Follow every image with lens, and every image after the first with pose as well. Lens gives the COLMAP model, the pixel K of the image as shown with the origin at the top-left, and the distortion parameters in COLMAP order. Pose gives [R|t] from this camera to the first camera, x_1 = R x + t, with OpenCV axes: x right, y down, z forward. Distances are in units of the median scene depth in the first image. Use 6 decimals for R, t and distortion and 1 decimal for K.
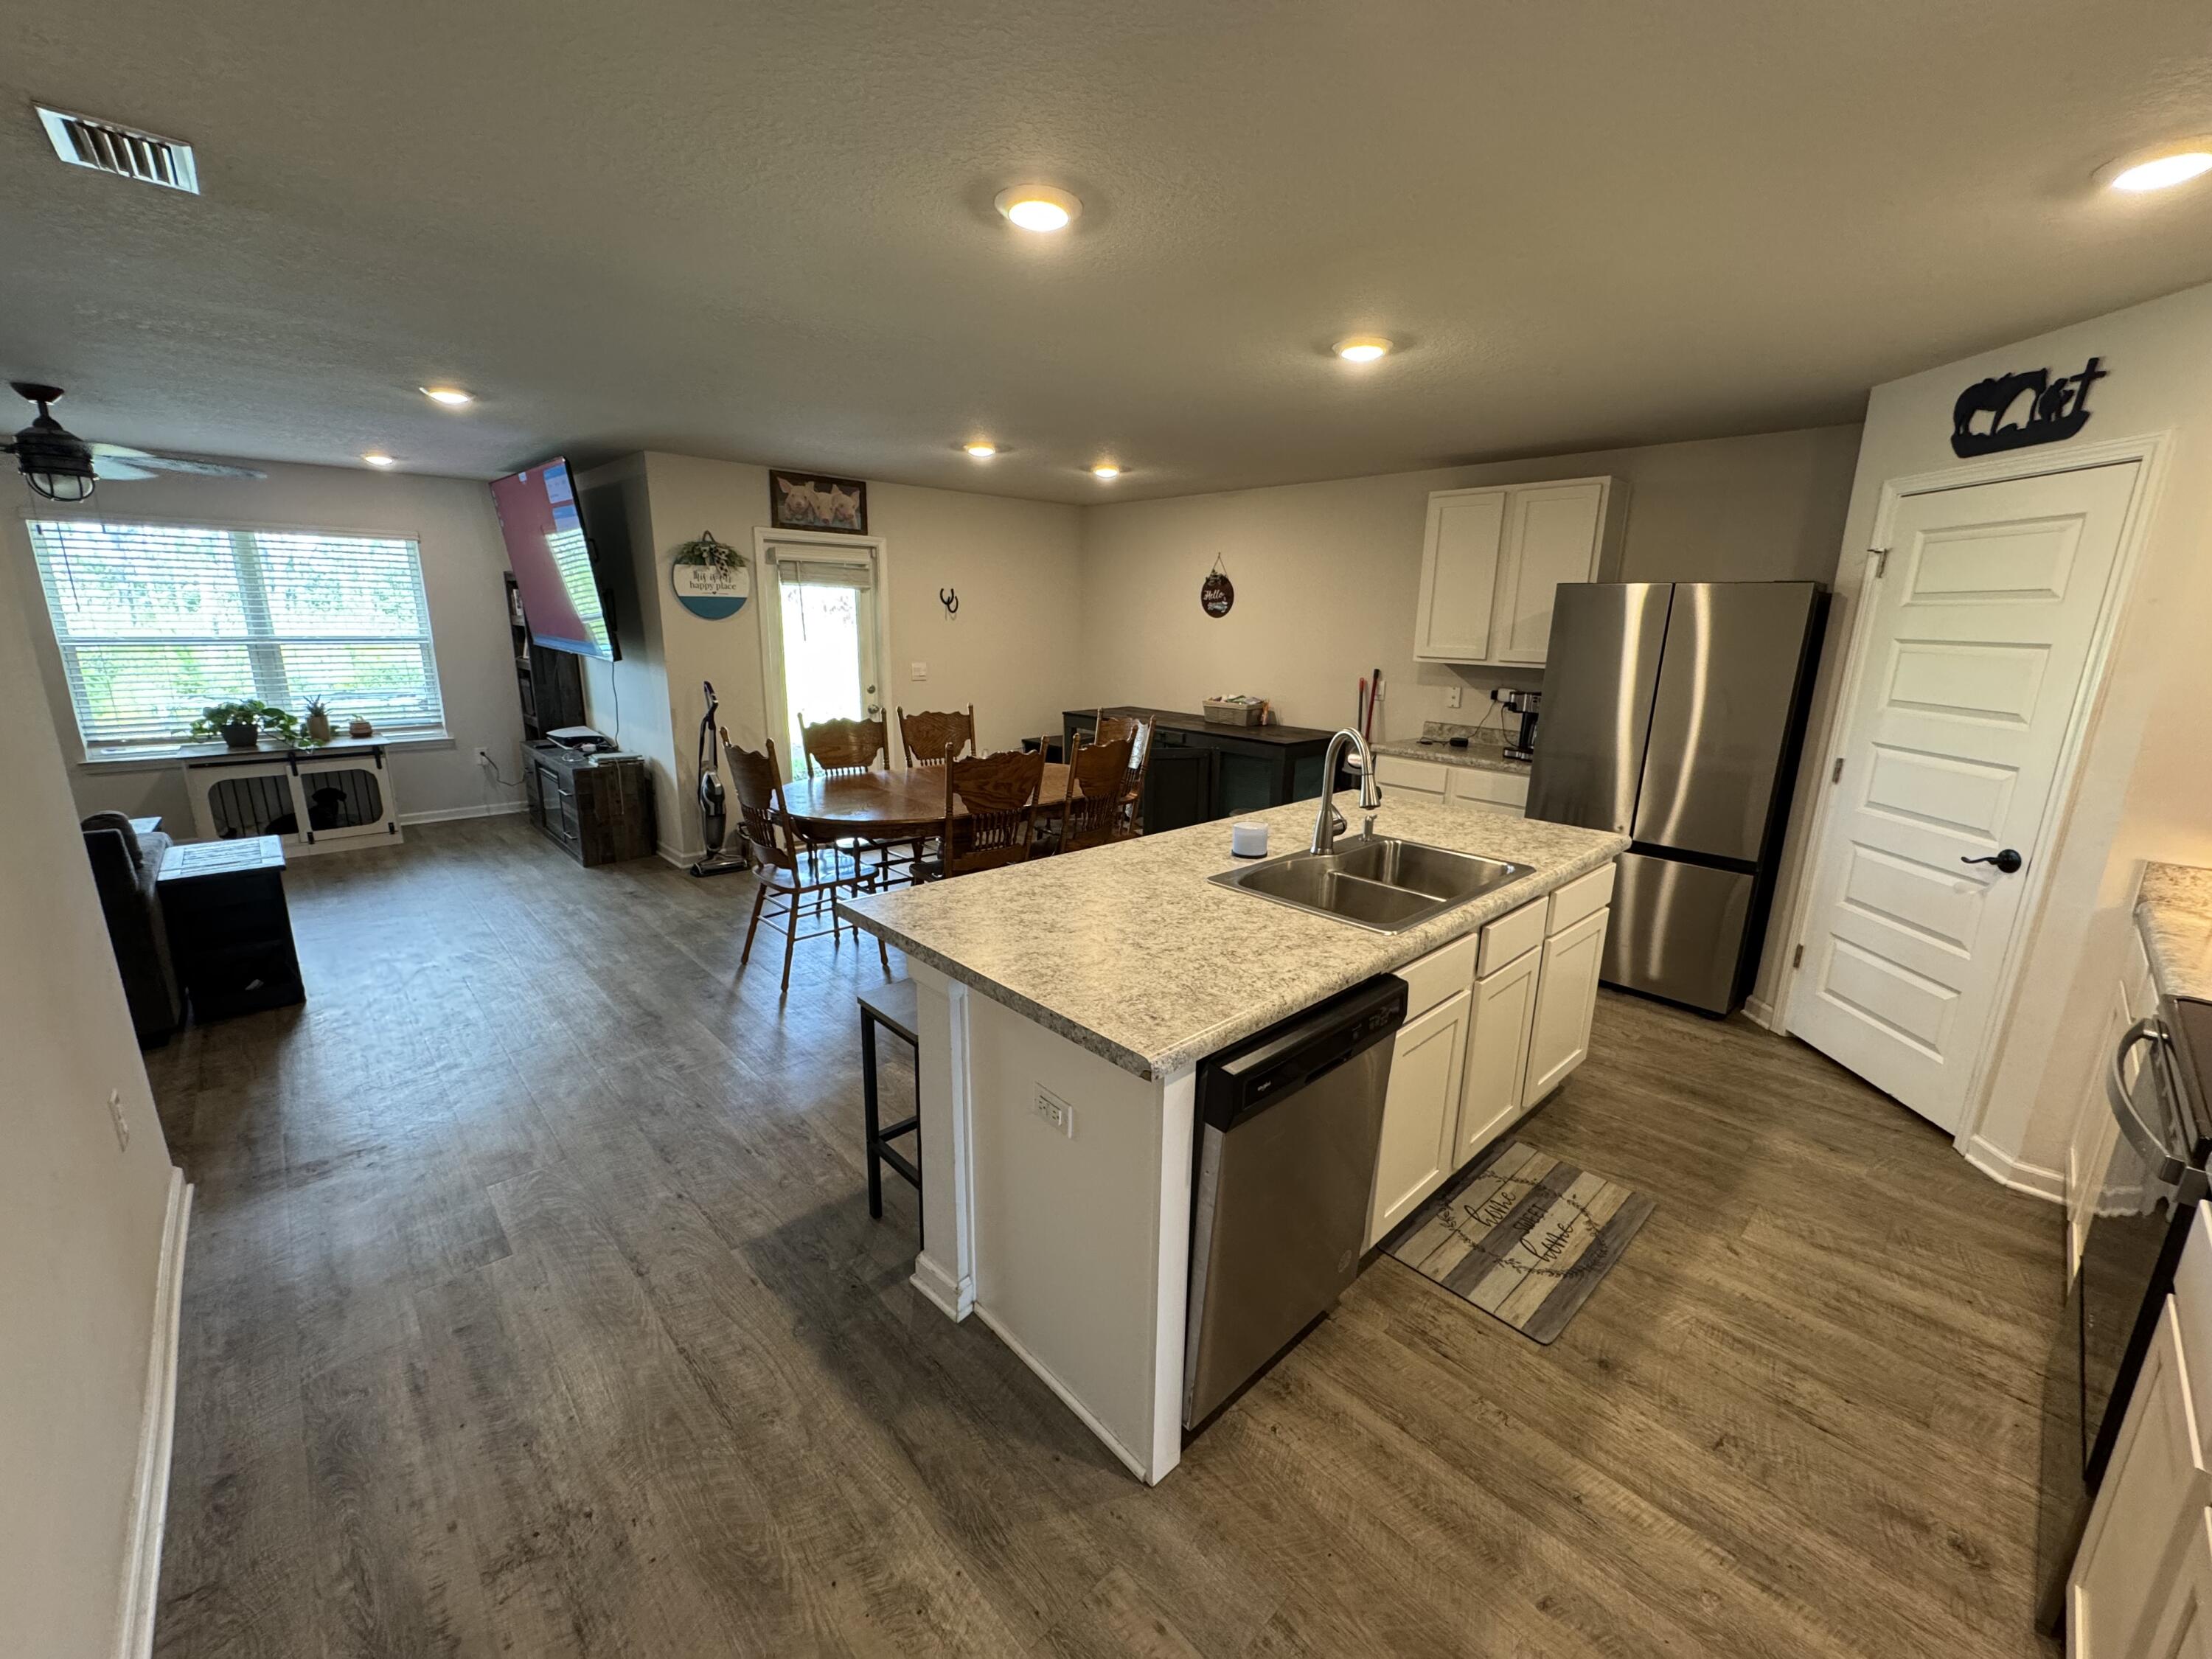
lens RADIAL K [[879.6, 0, 1103.1], [0, 879.6, 817.3], [0, 0, 1]] dist [-0.014357, 0.000158]
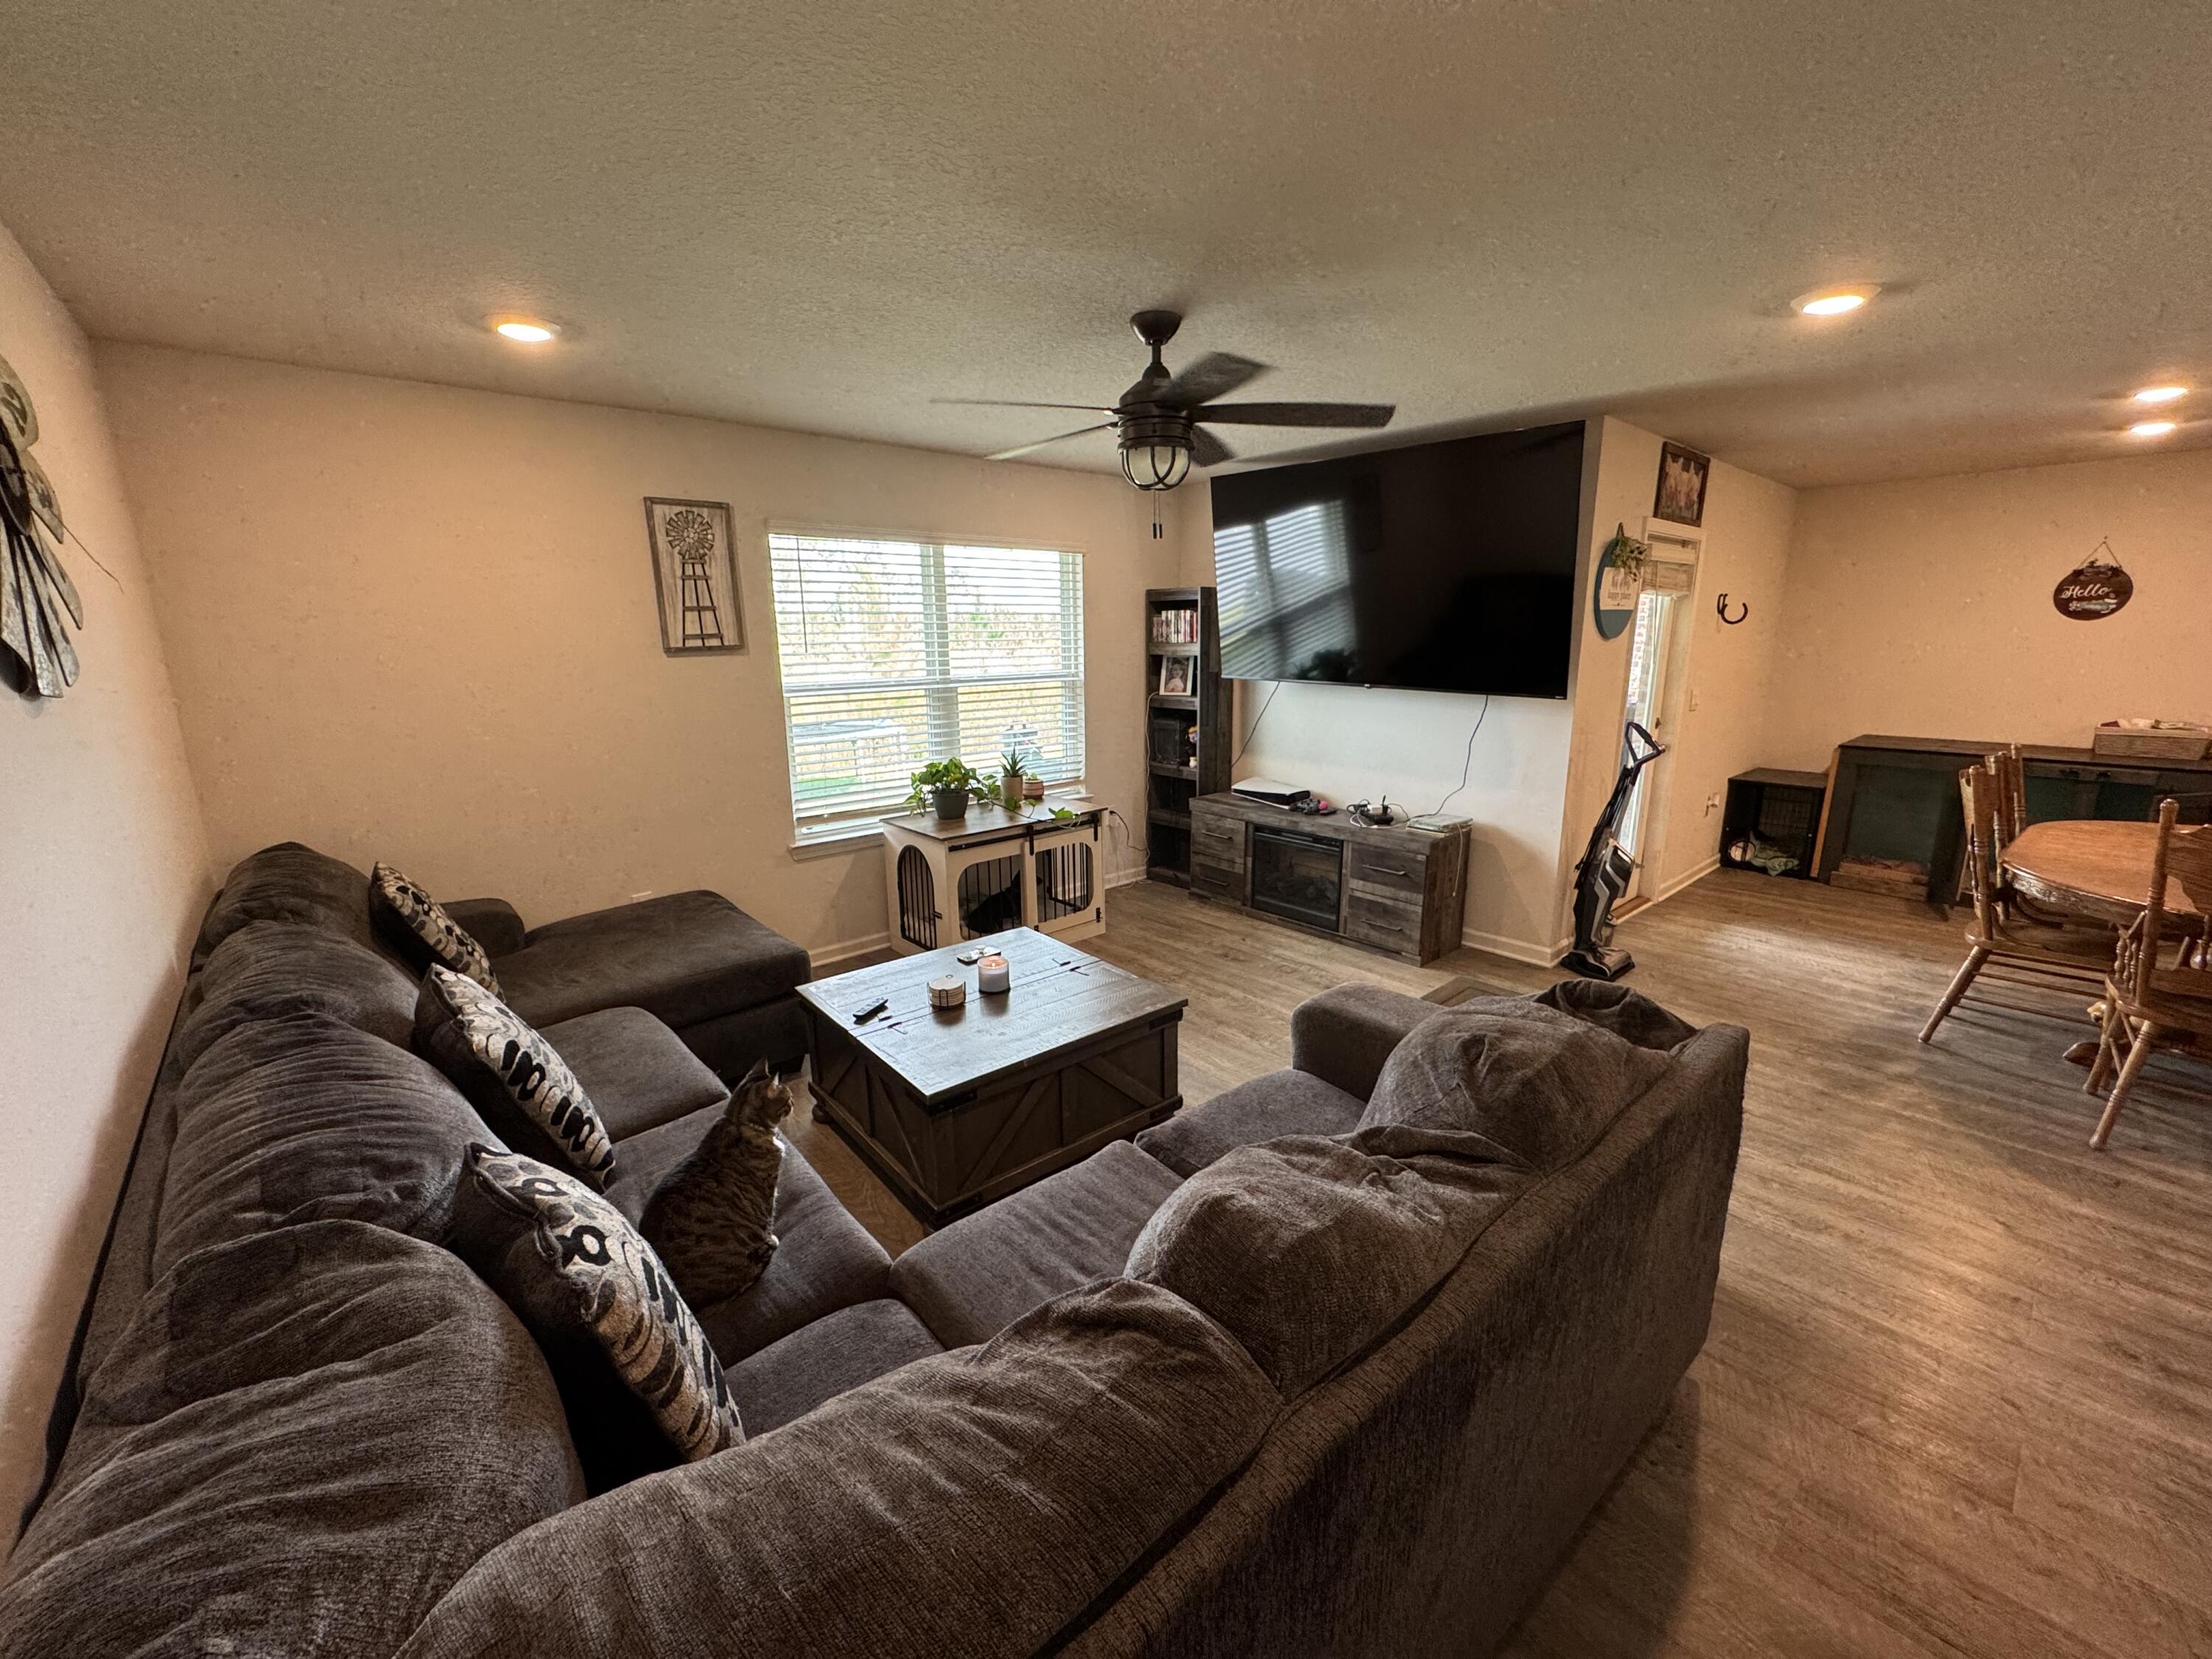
lens RADIAL K [[900.3, 0, 1107.9], [0, 900.3, 849.8], [0, 0, 1]] dist [0.001186, 0.000206]
pose [[0.999163, -0.022166, -0.034391, -0.837409], [0.022752, 0.999601, 0.016733, -0.064623], [0.034006, -0.017501, 0.999268, 0.187632]]
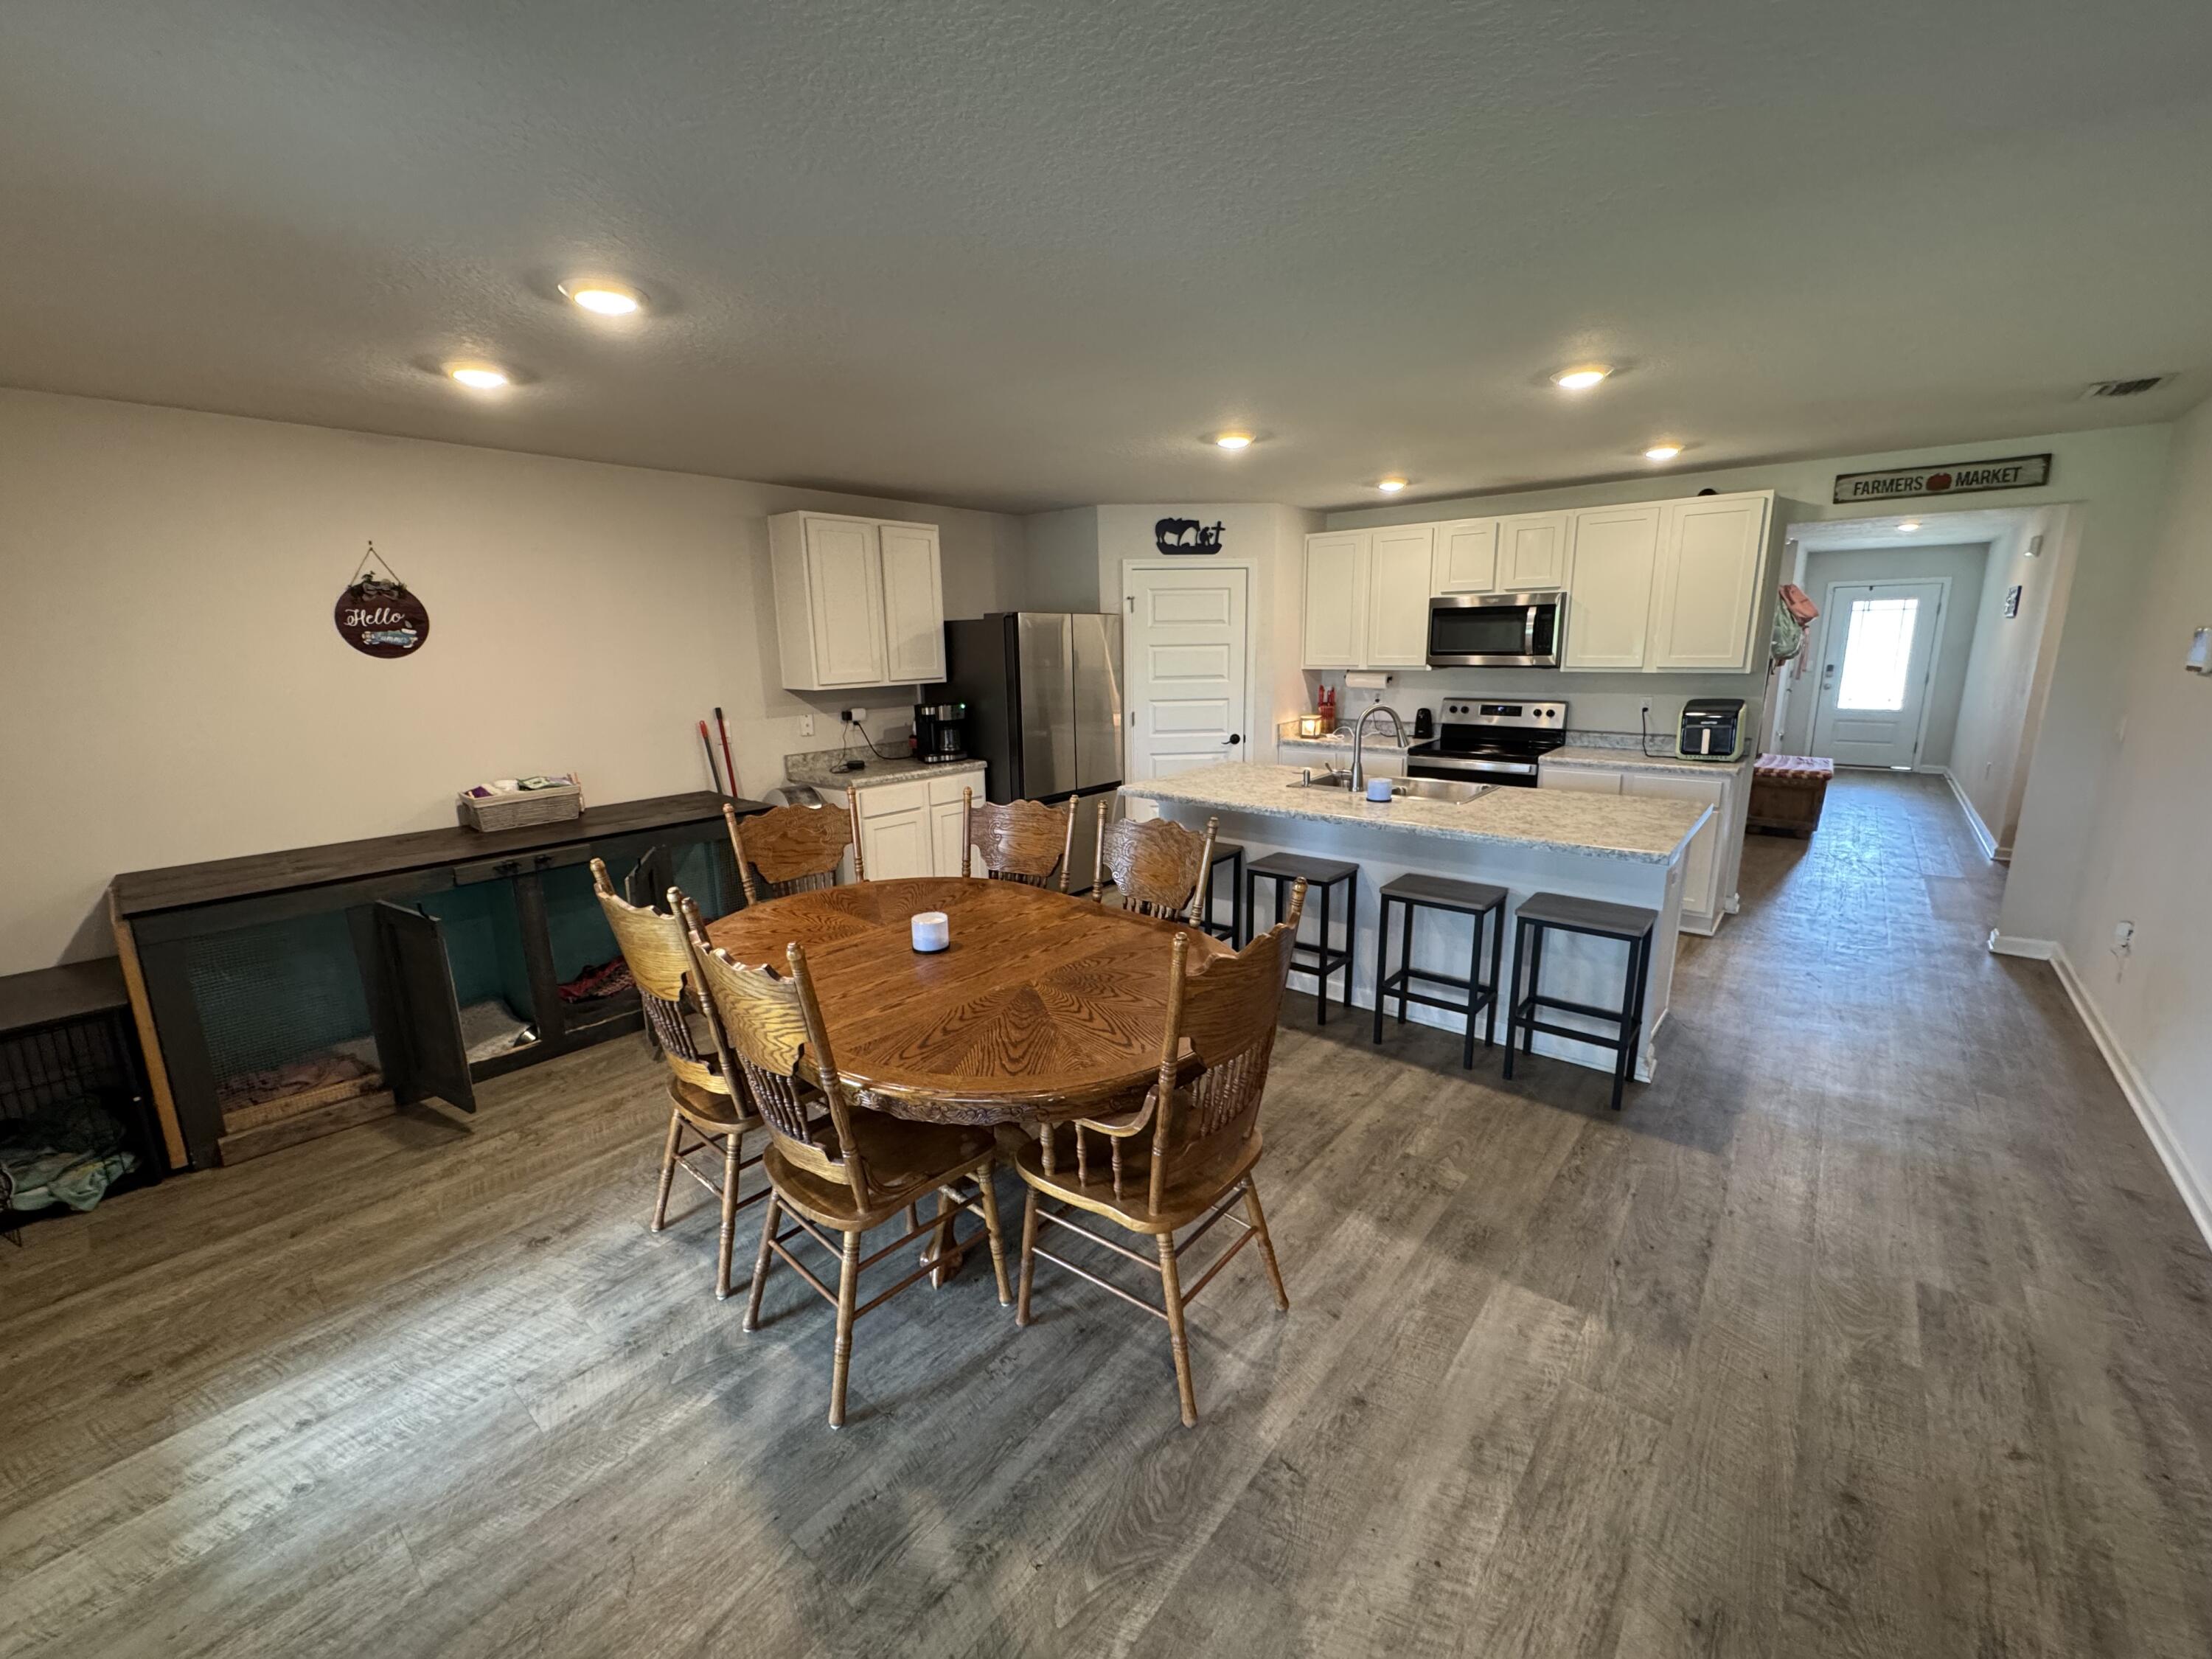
lens RADIAL K [[879.6, 0, 1103.1], [0, 879.6, 817.3], [0, 0, 1]] dist [-0.014357, 0.000158]
pose [[-0.120469, -0.216427, 0.968838, -0.561569], [0.233229, 0.942458, 0.239535, -0.184272], [-0.964931, 0.254817, -0.063060, 0.724495]]
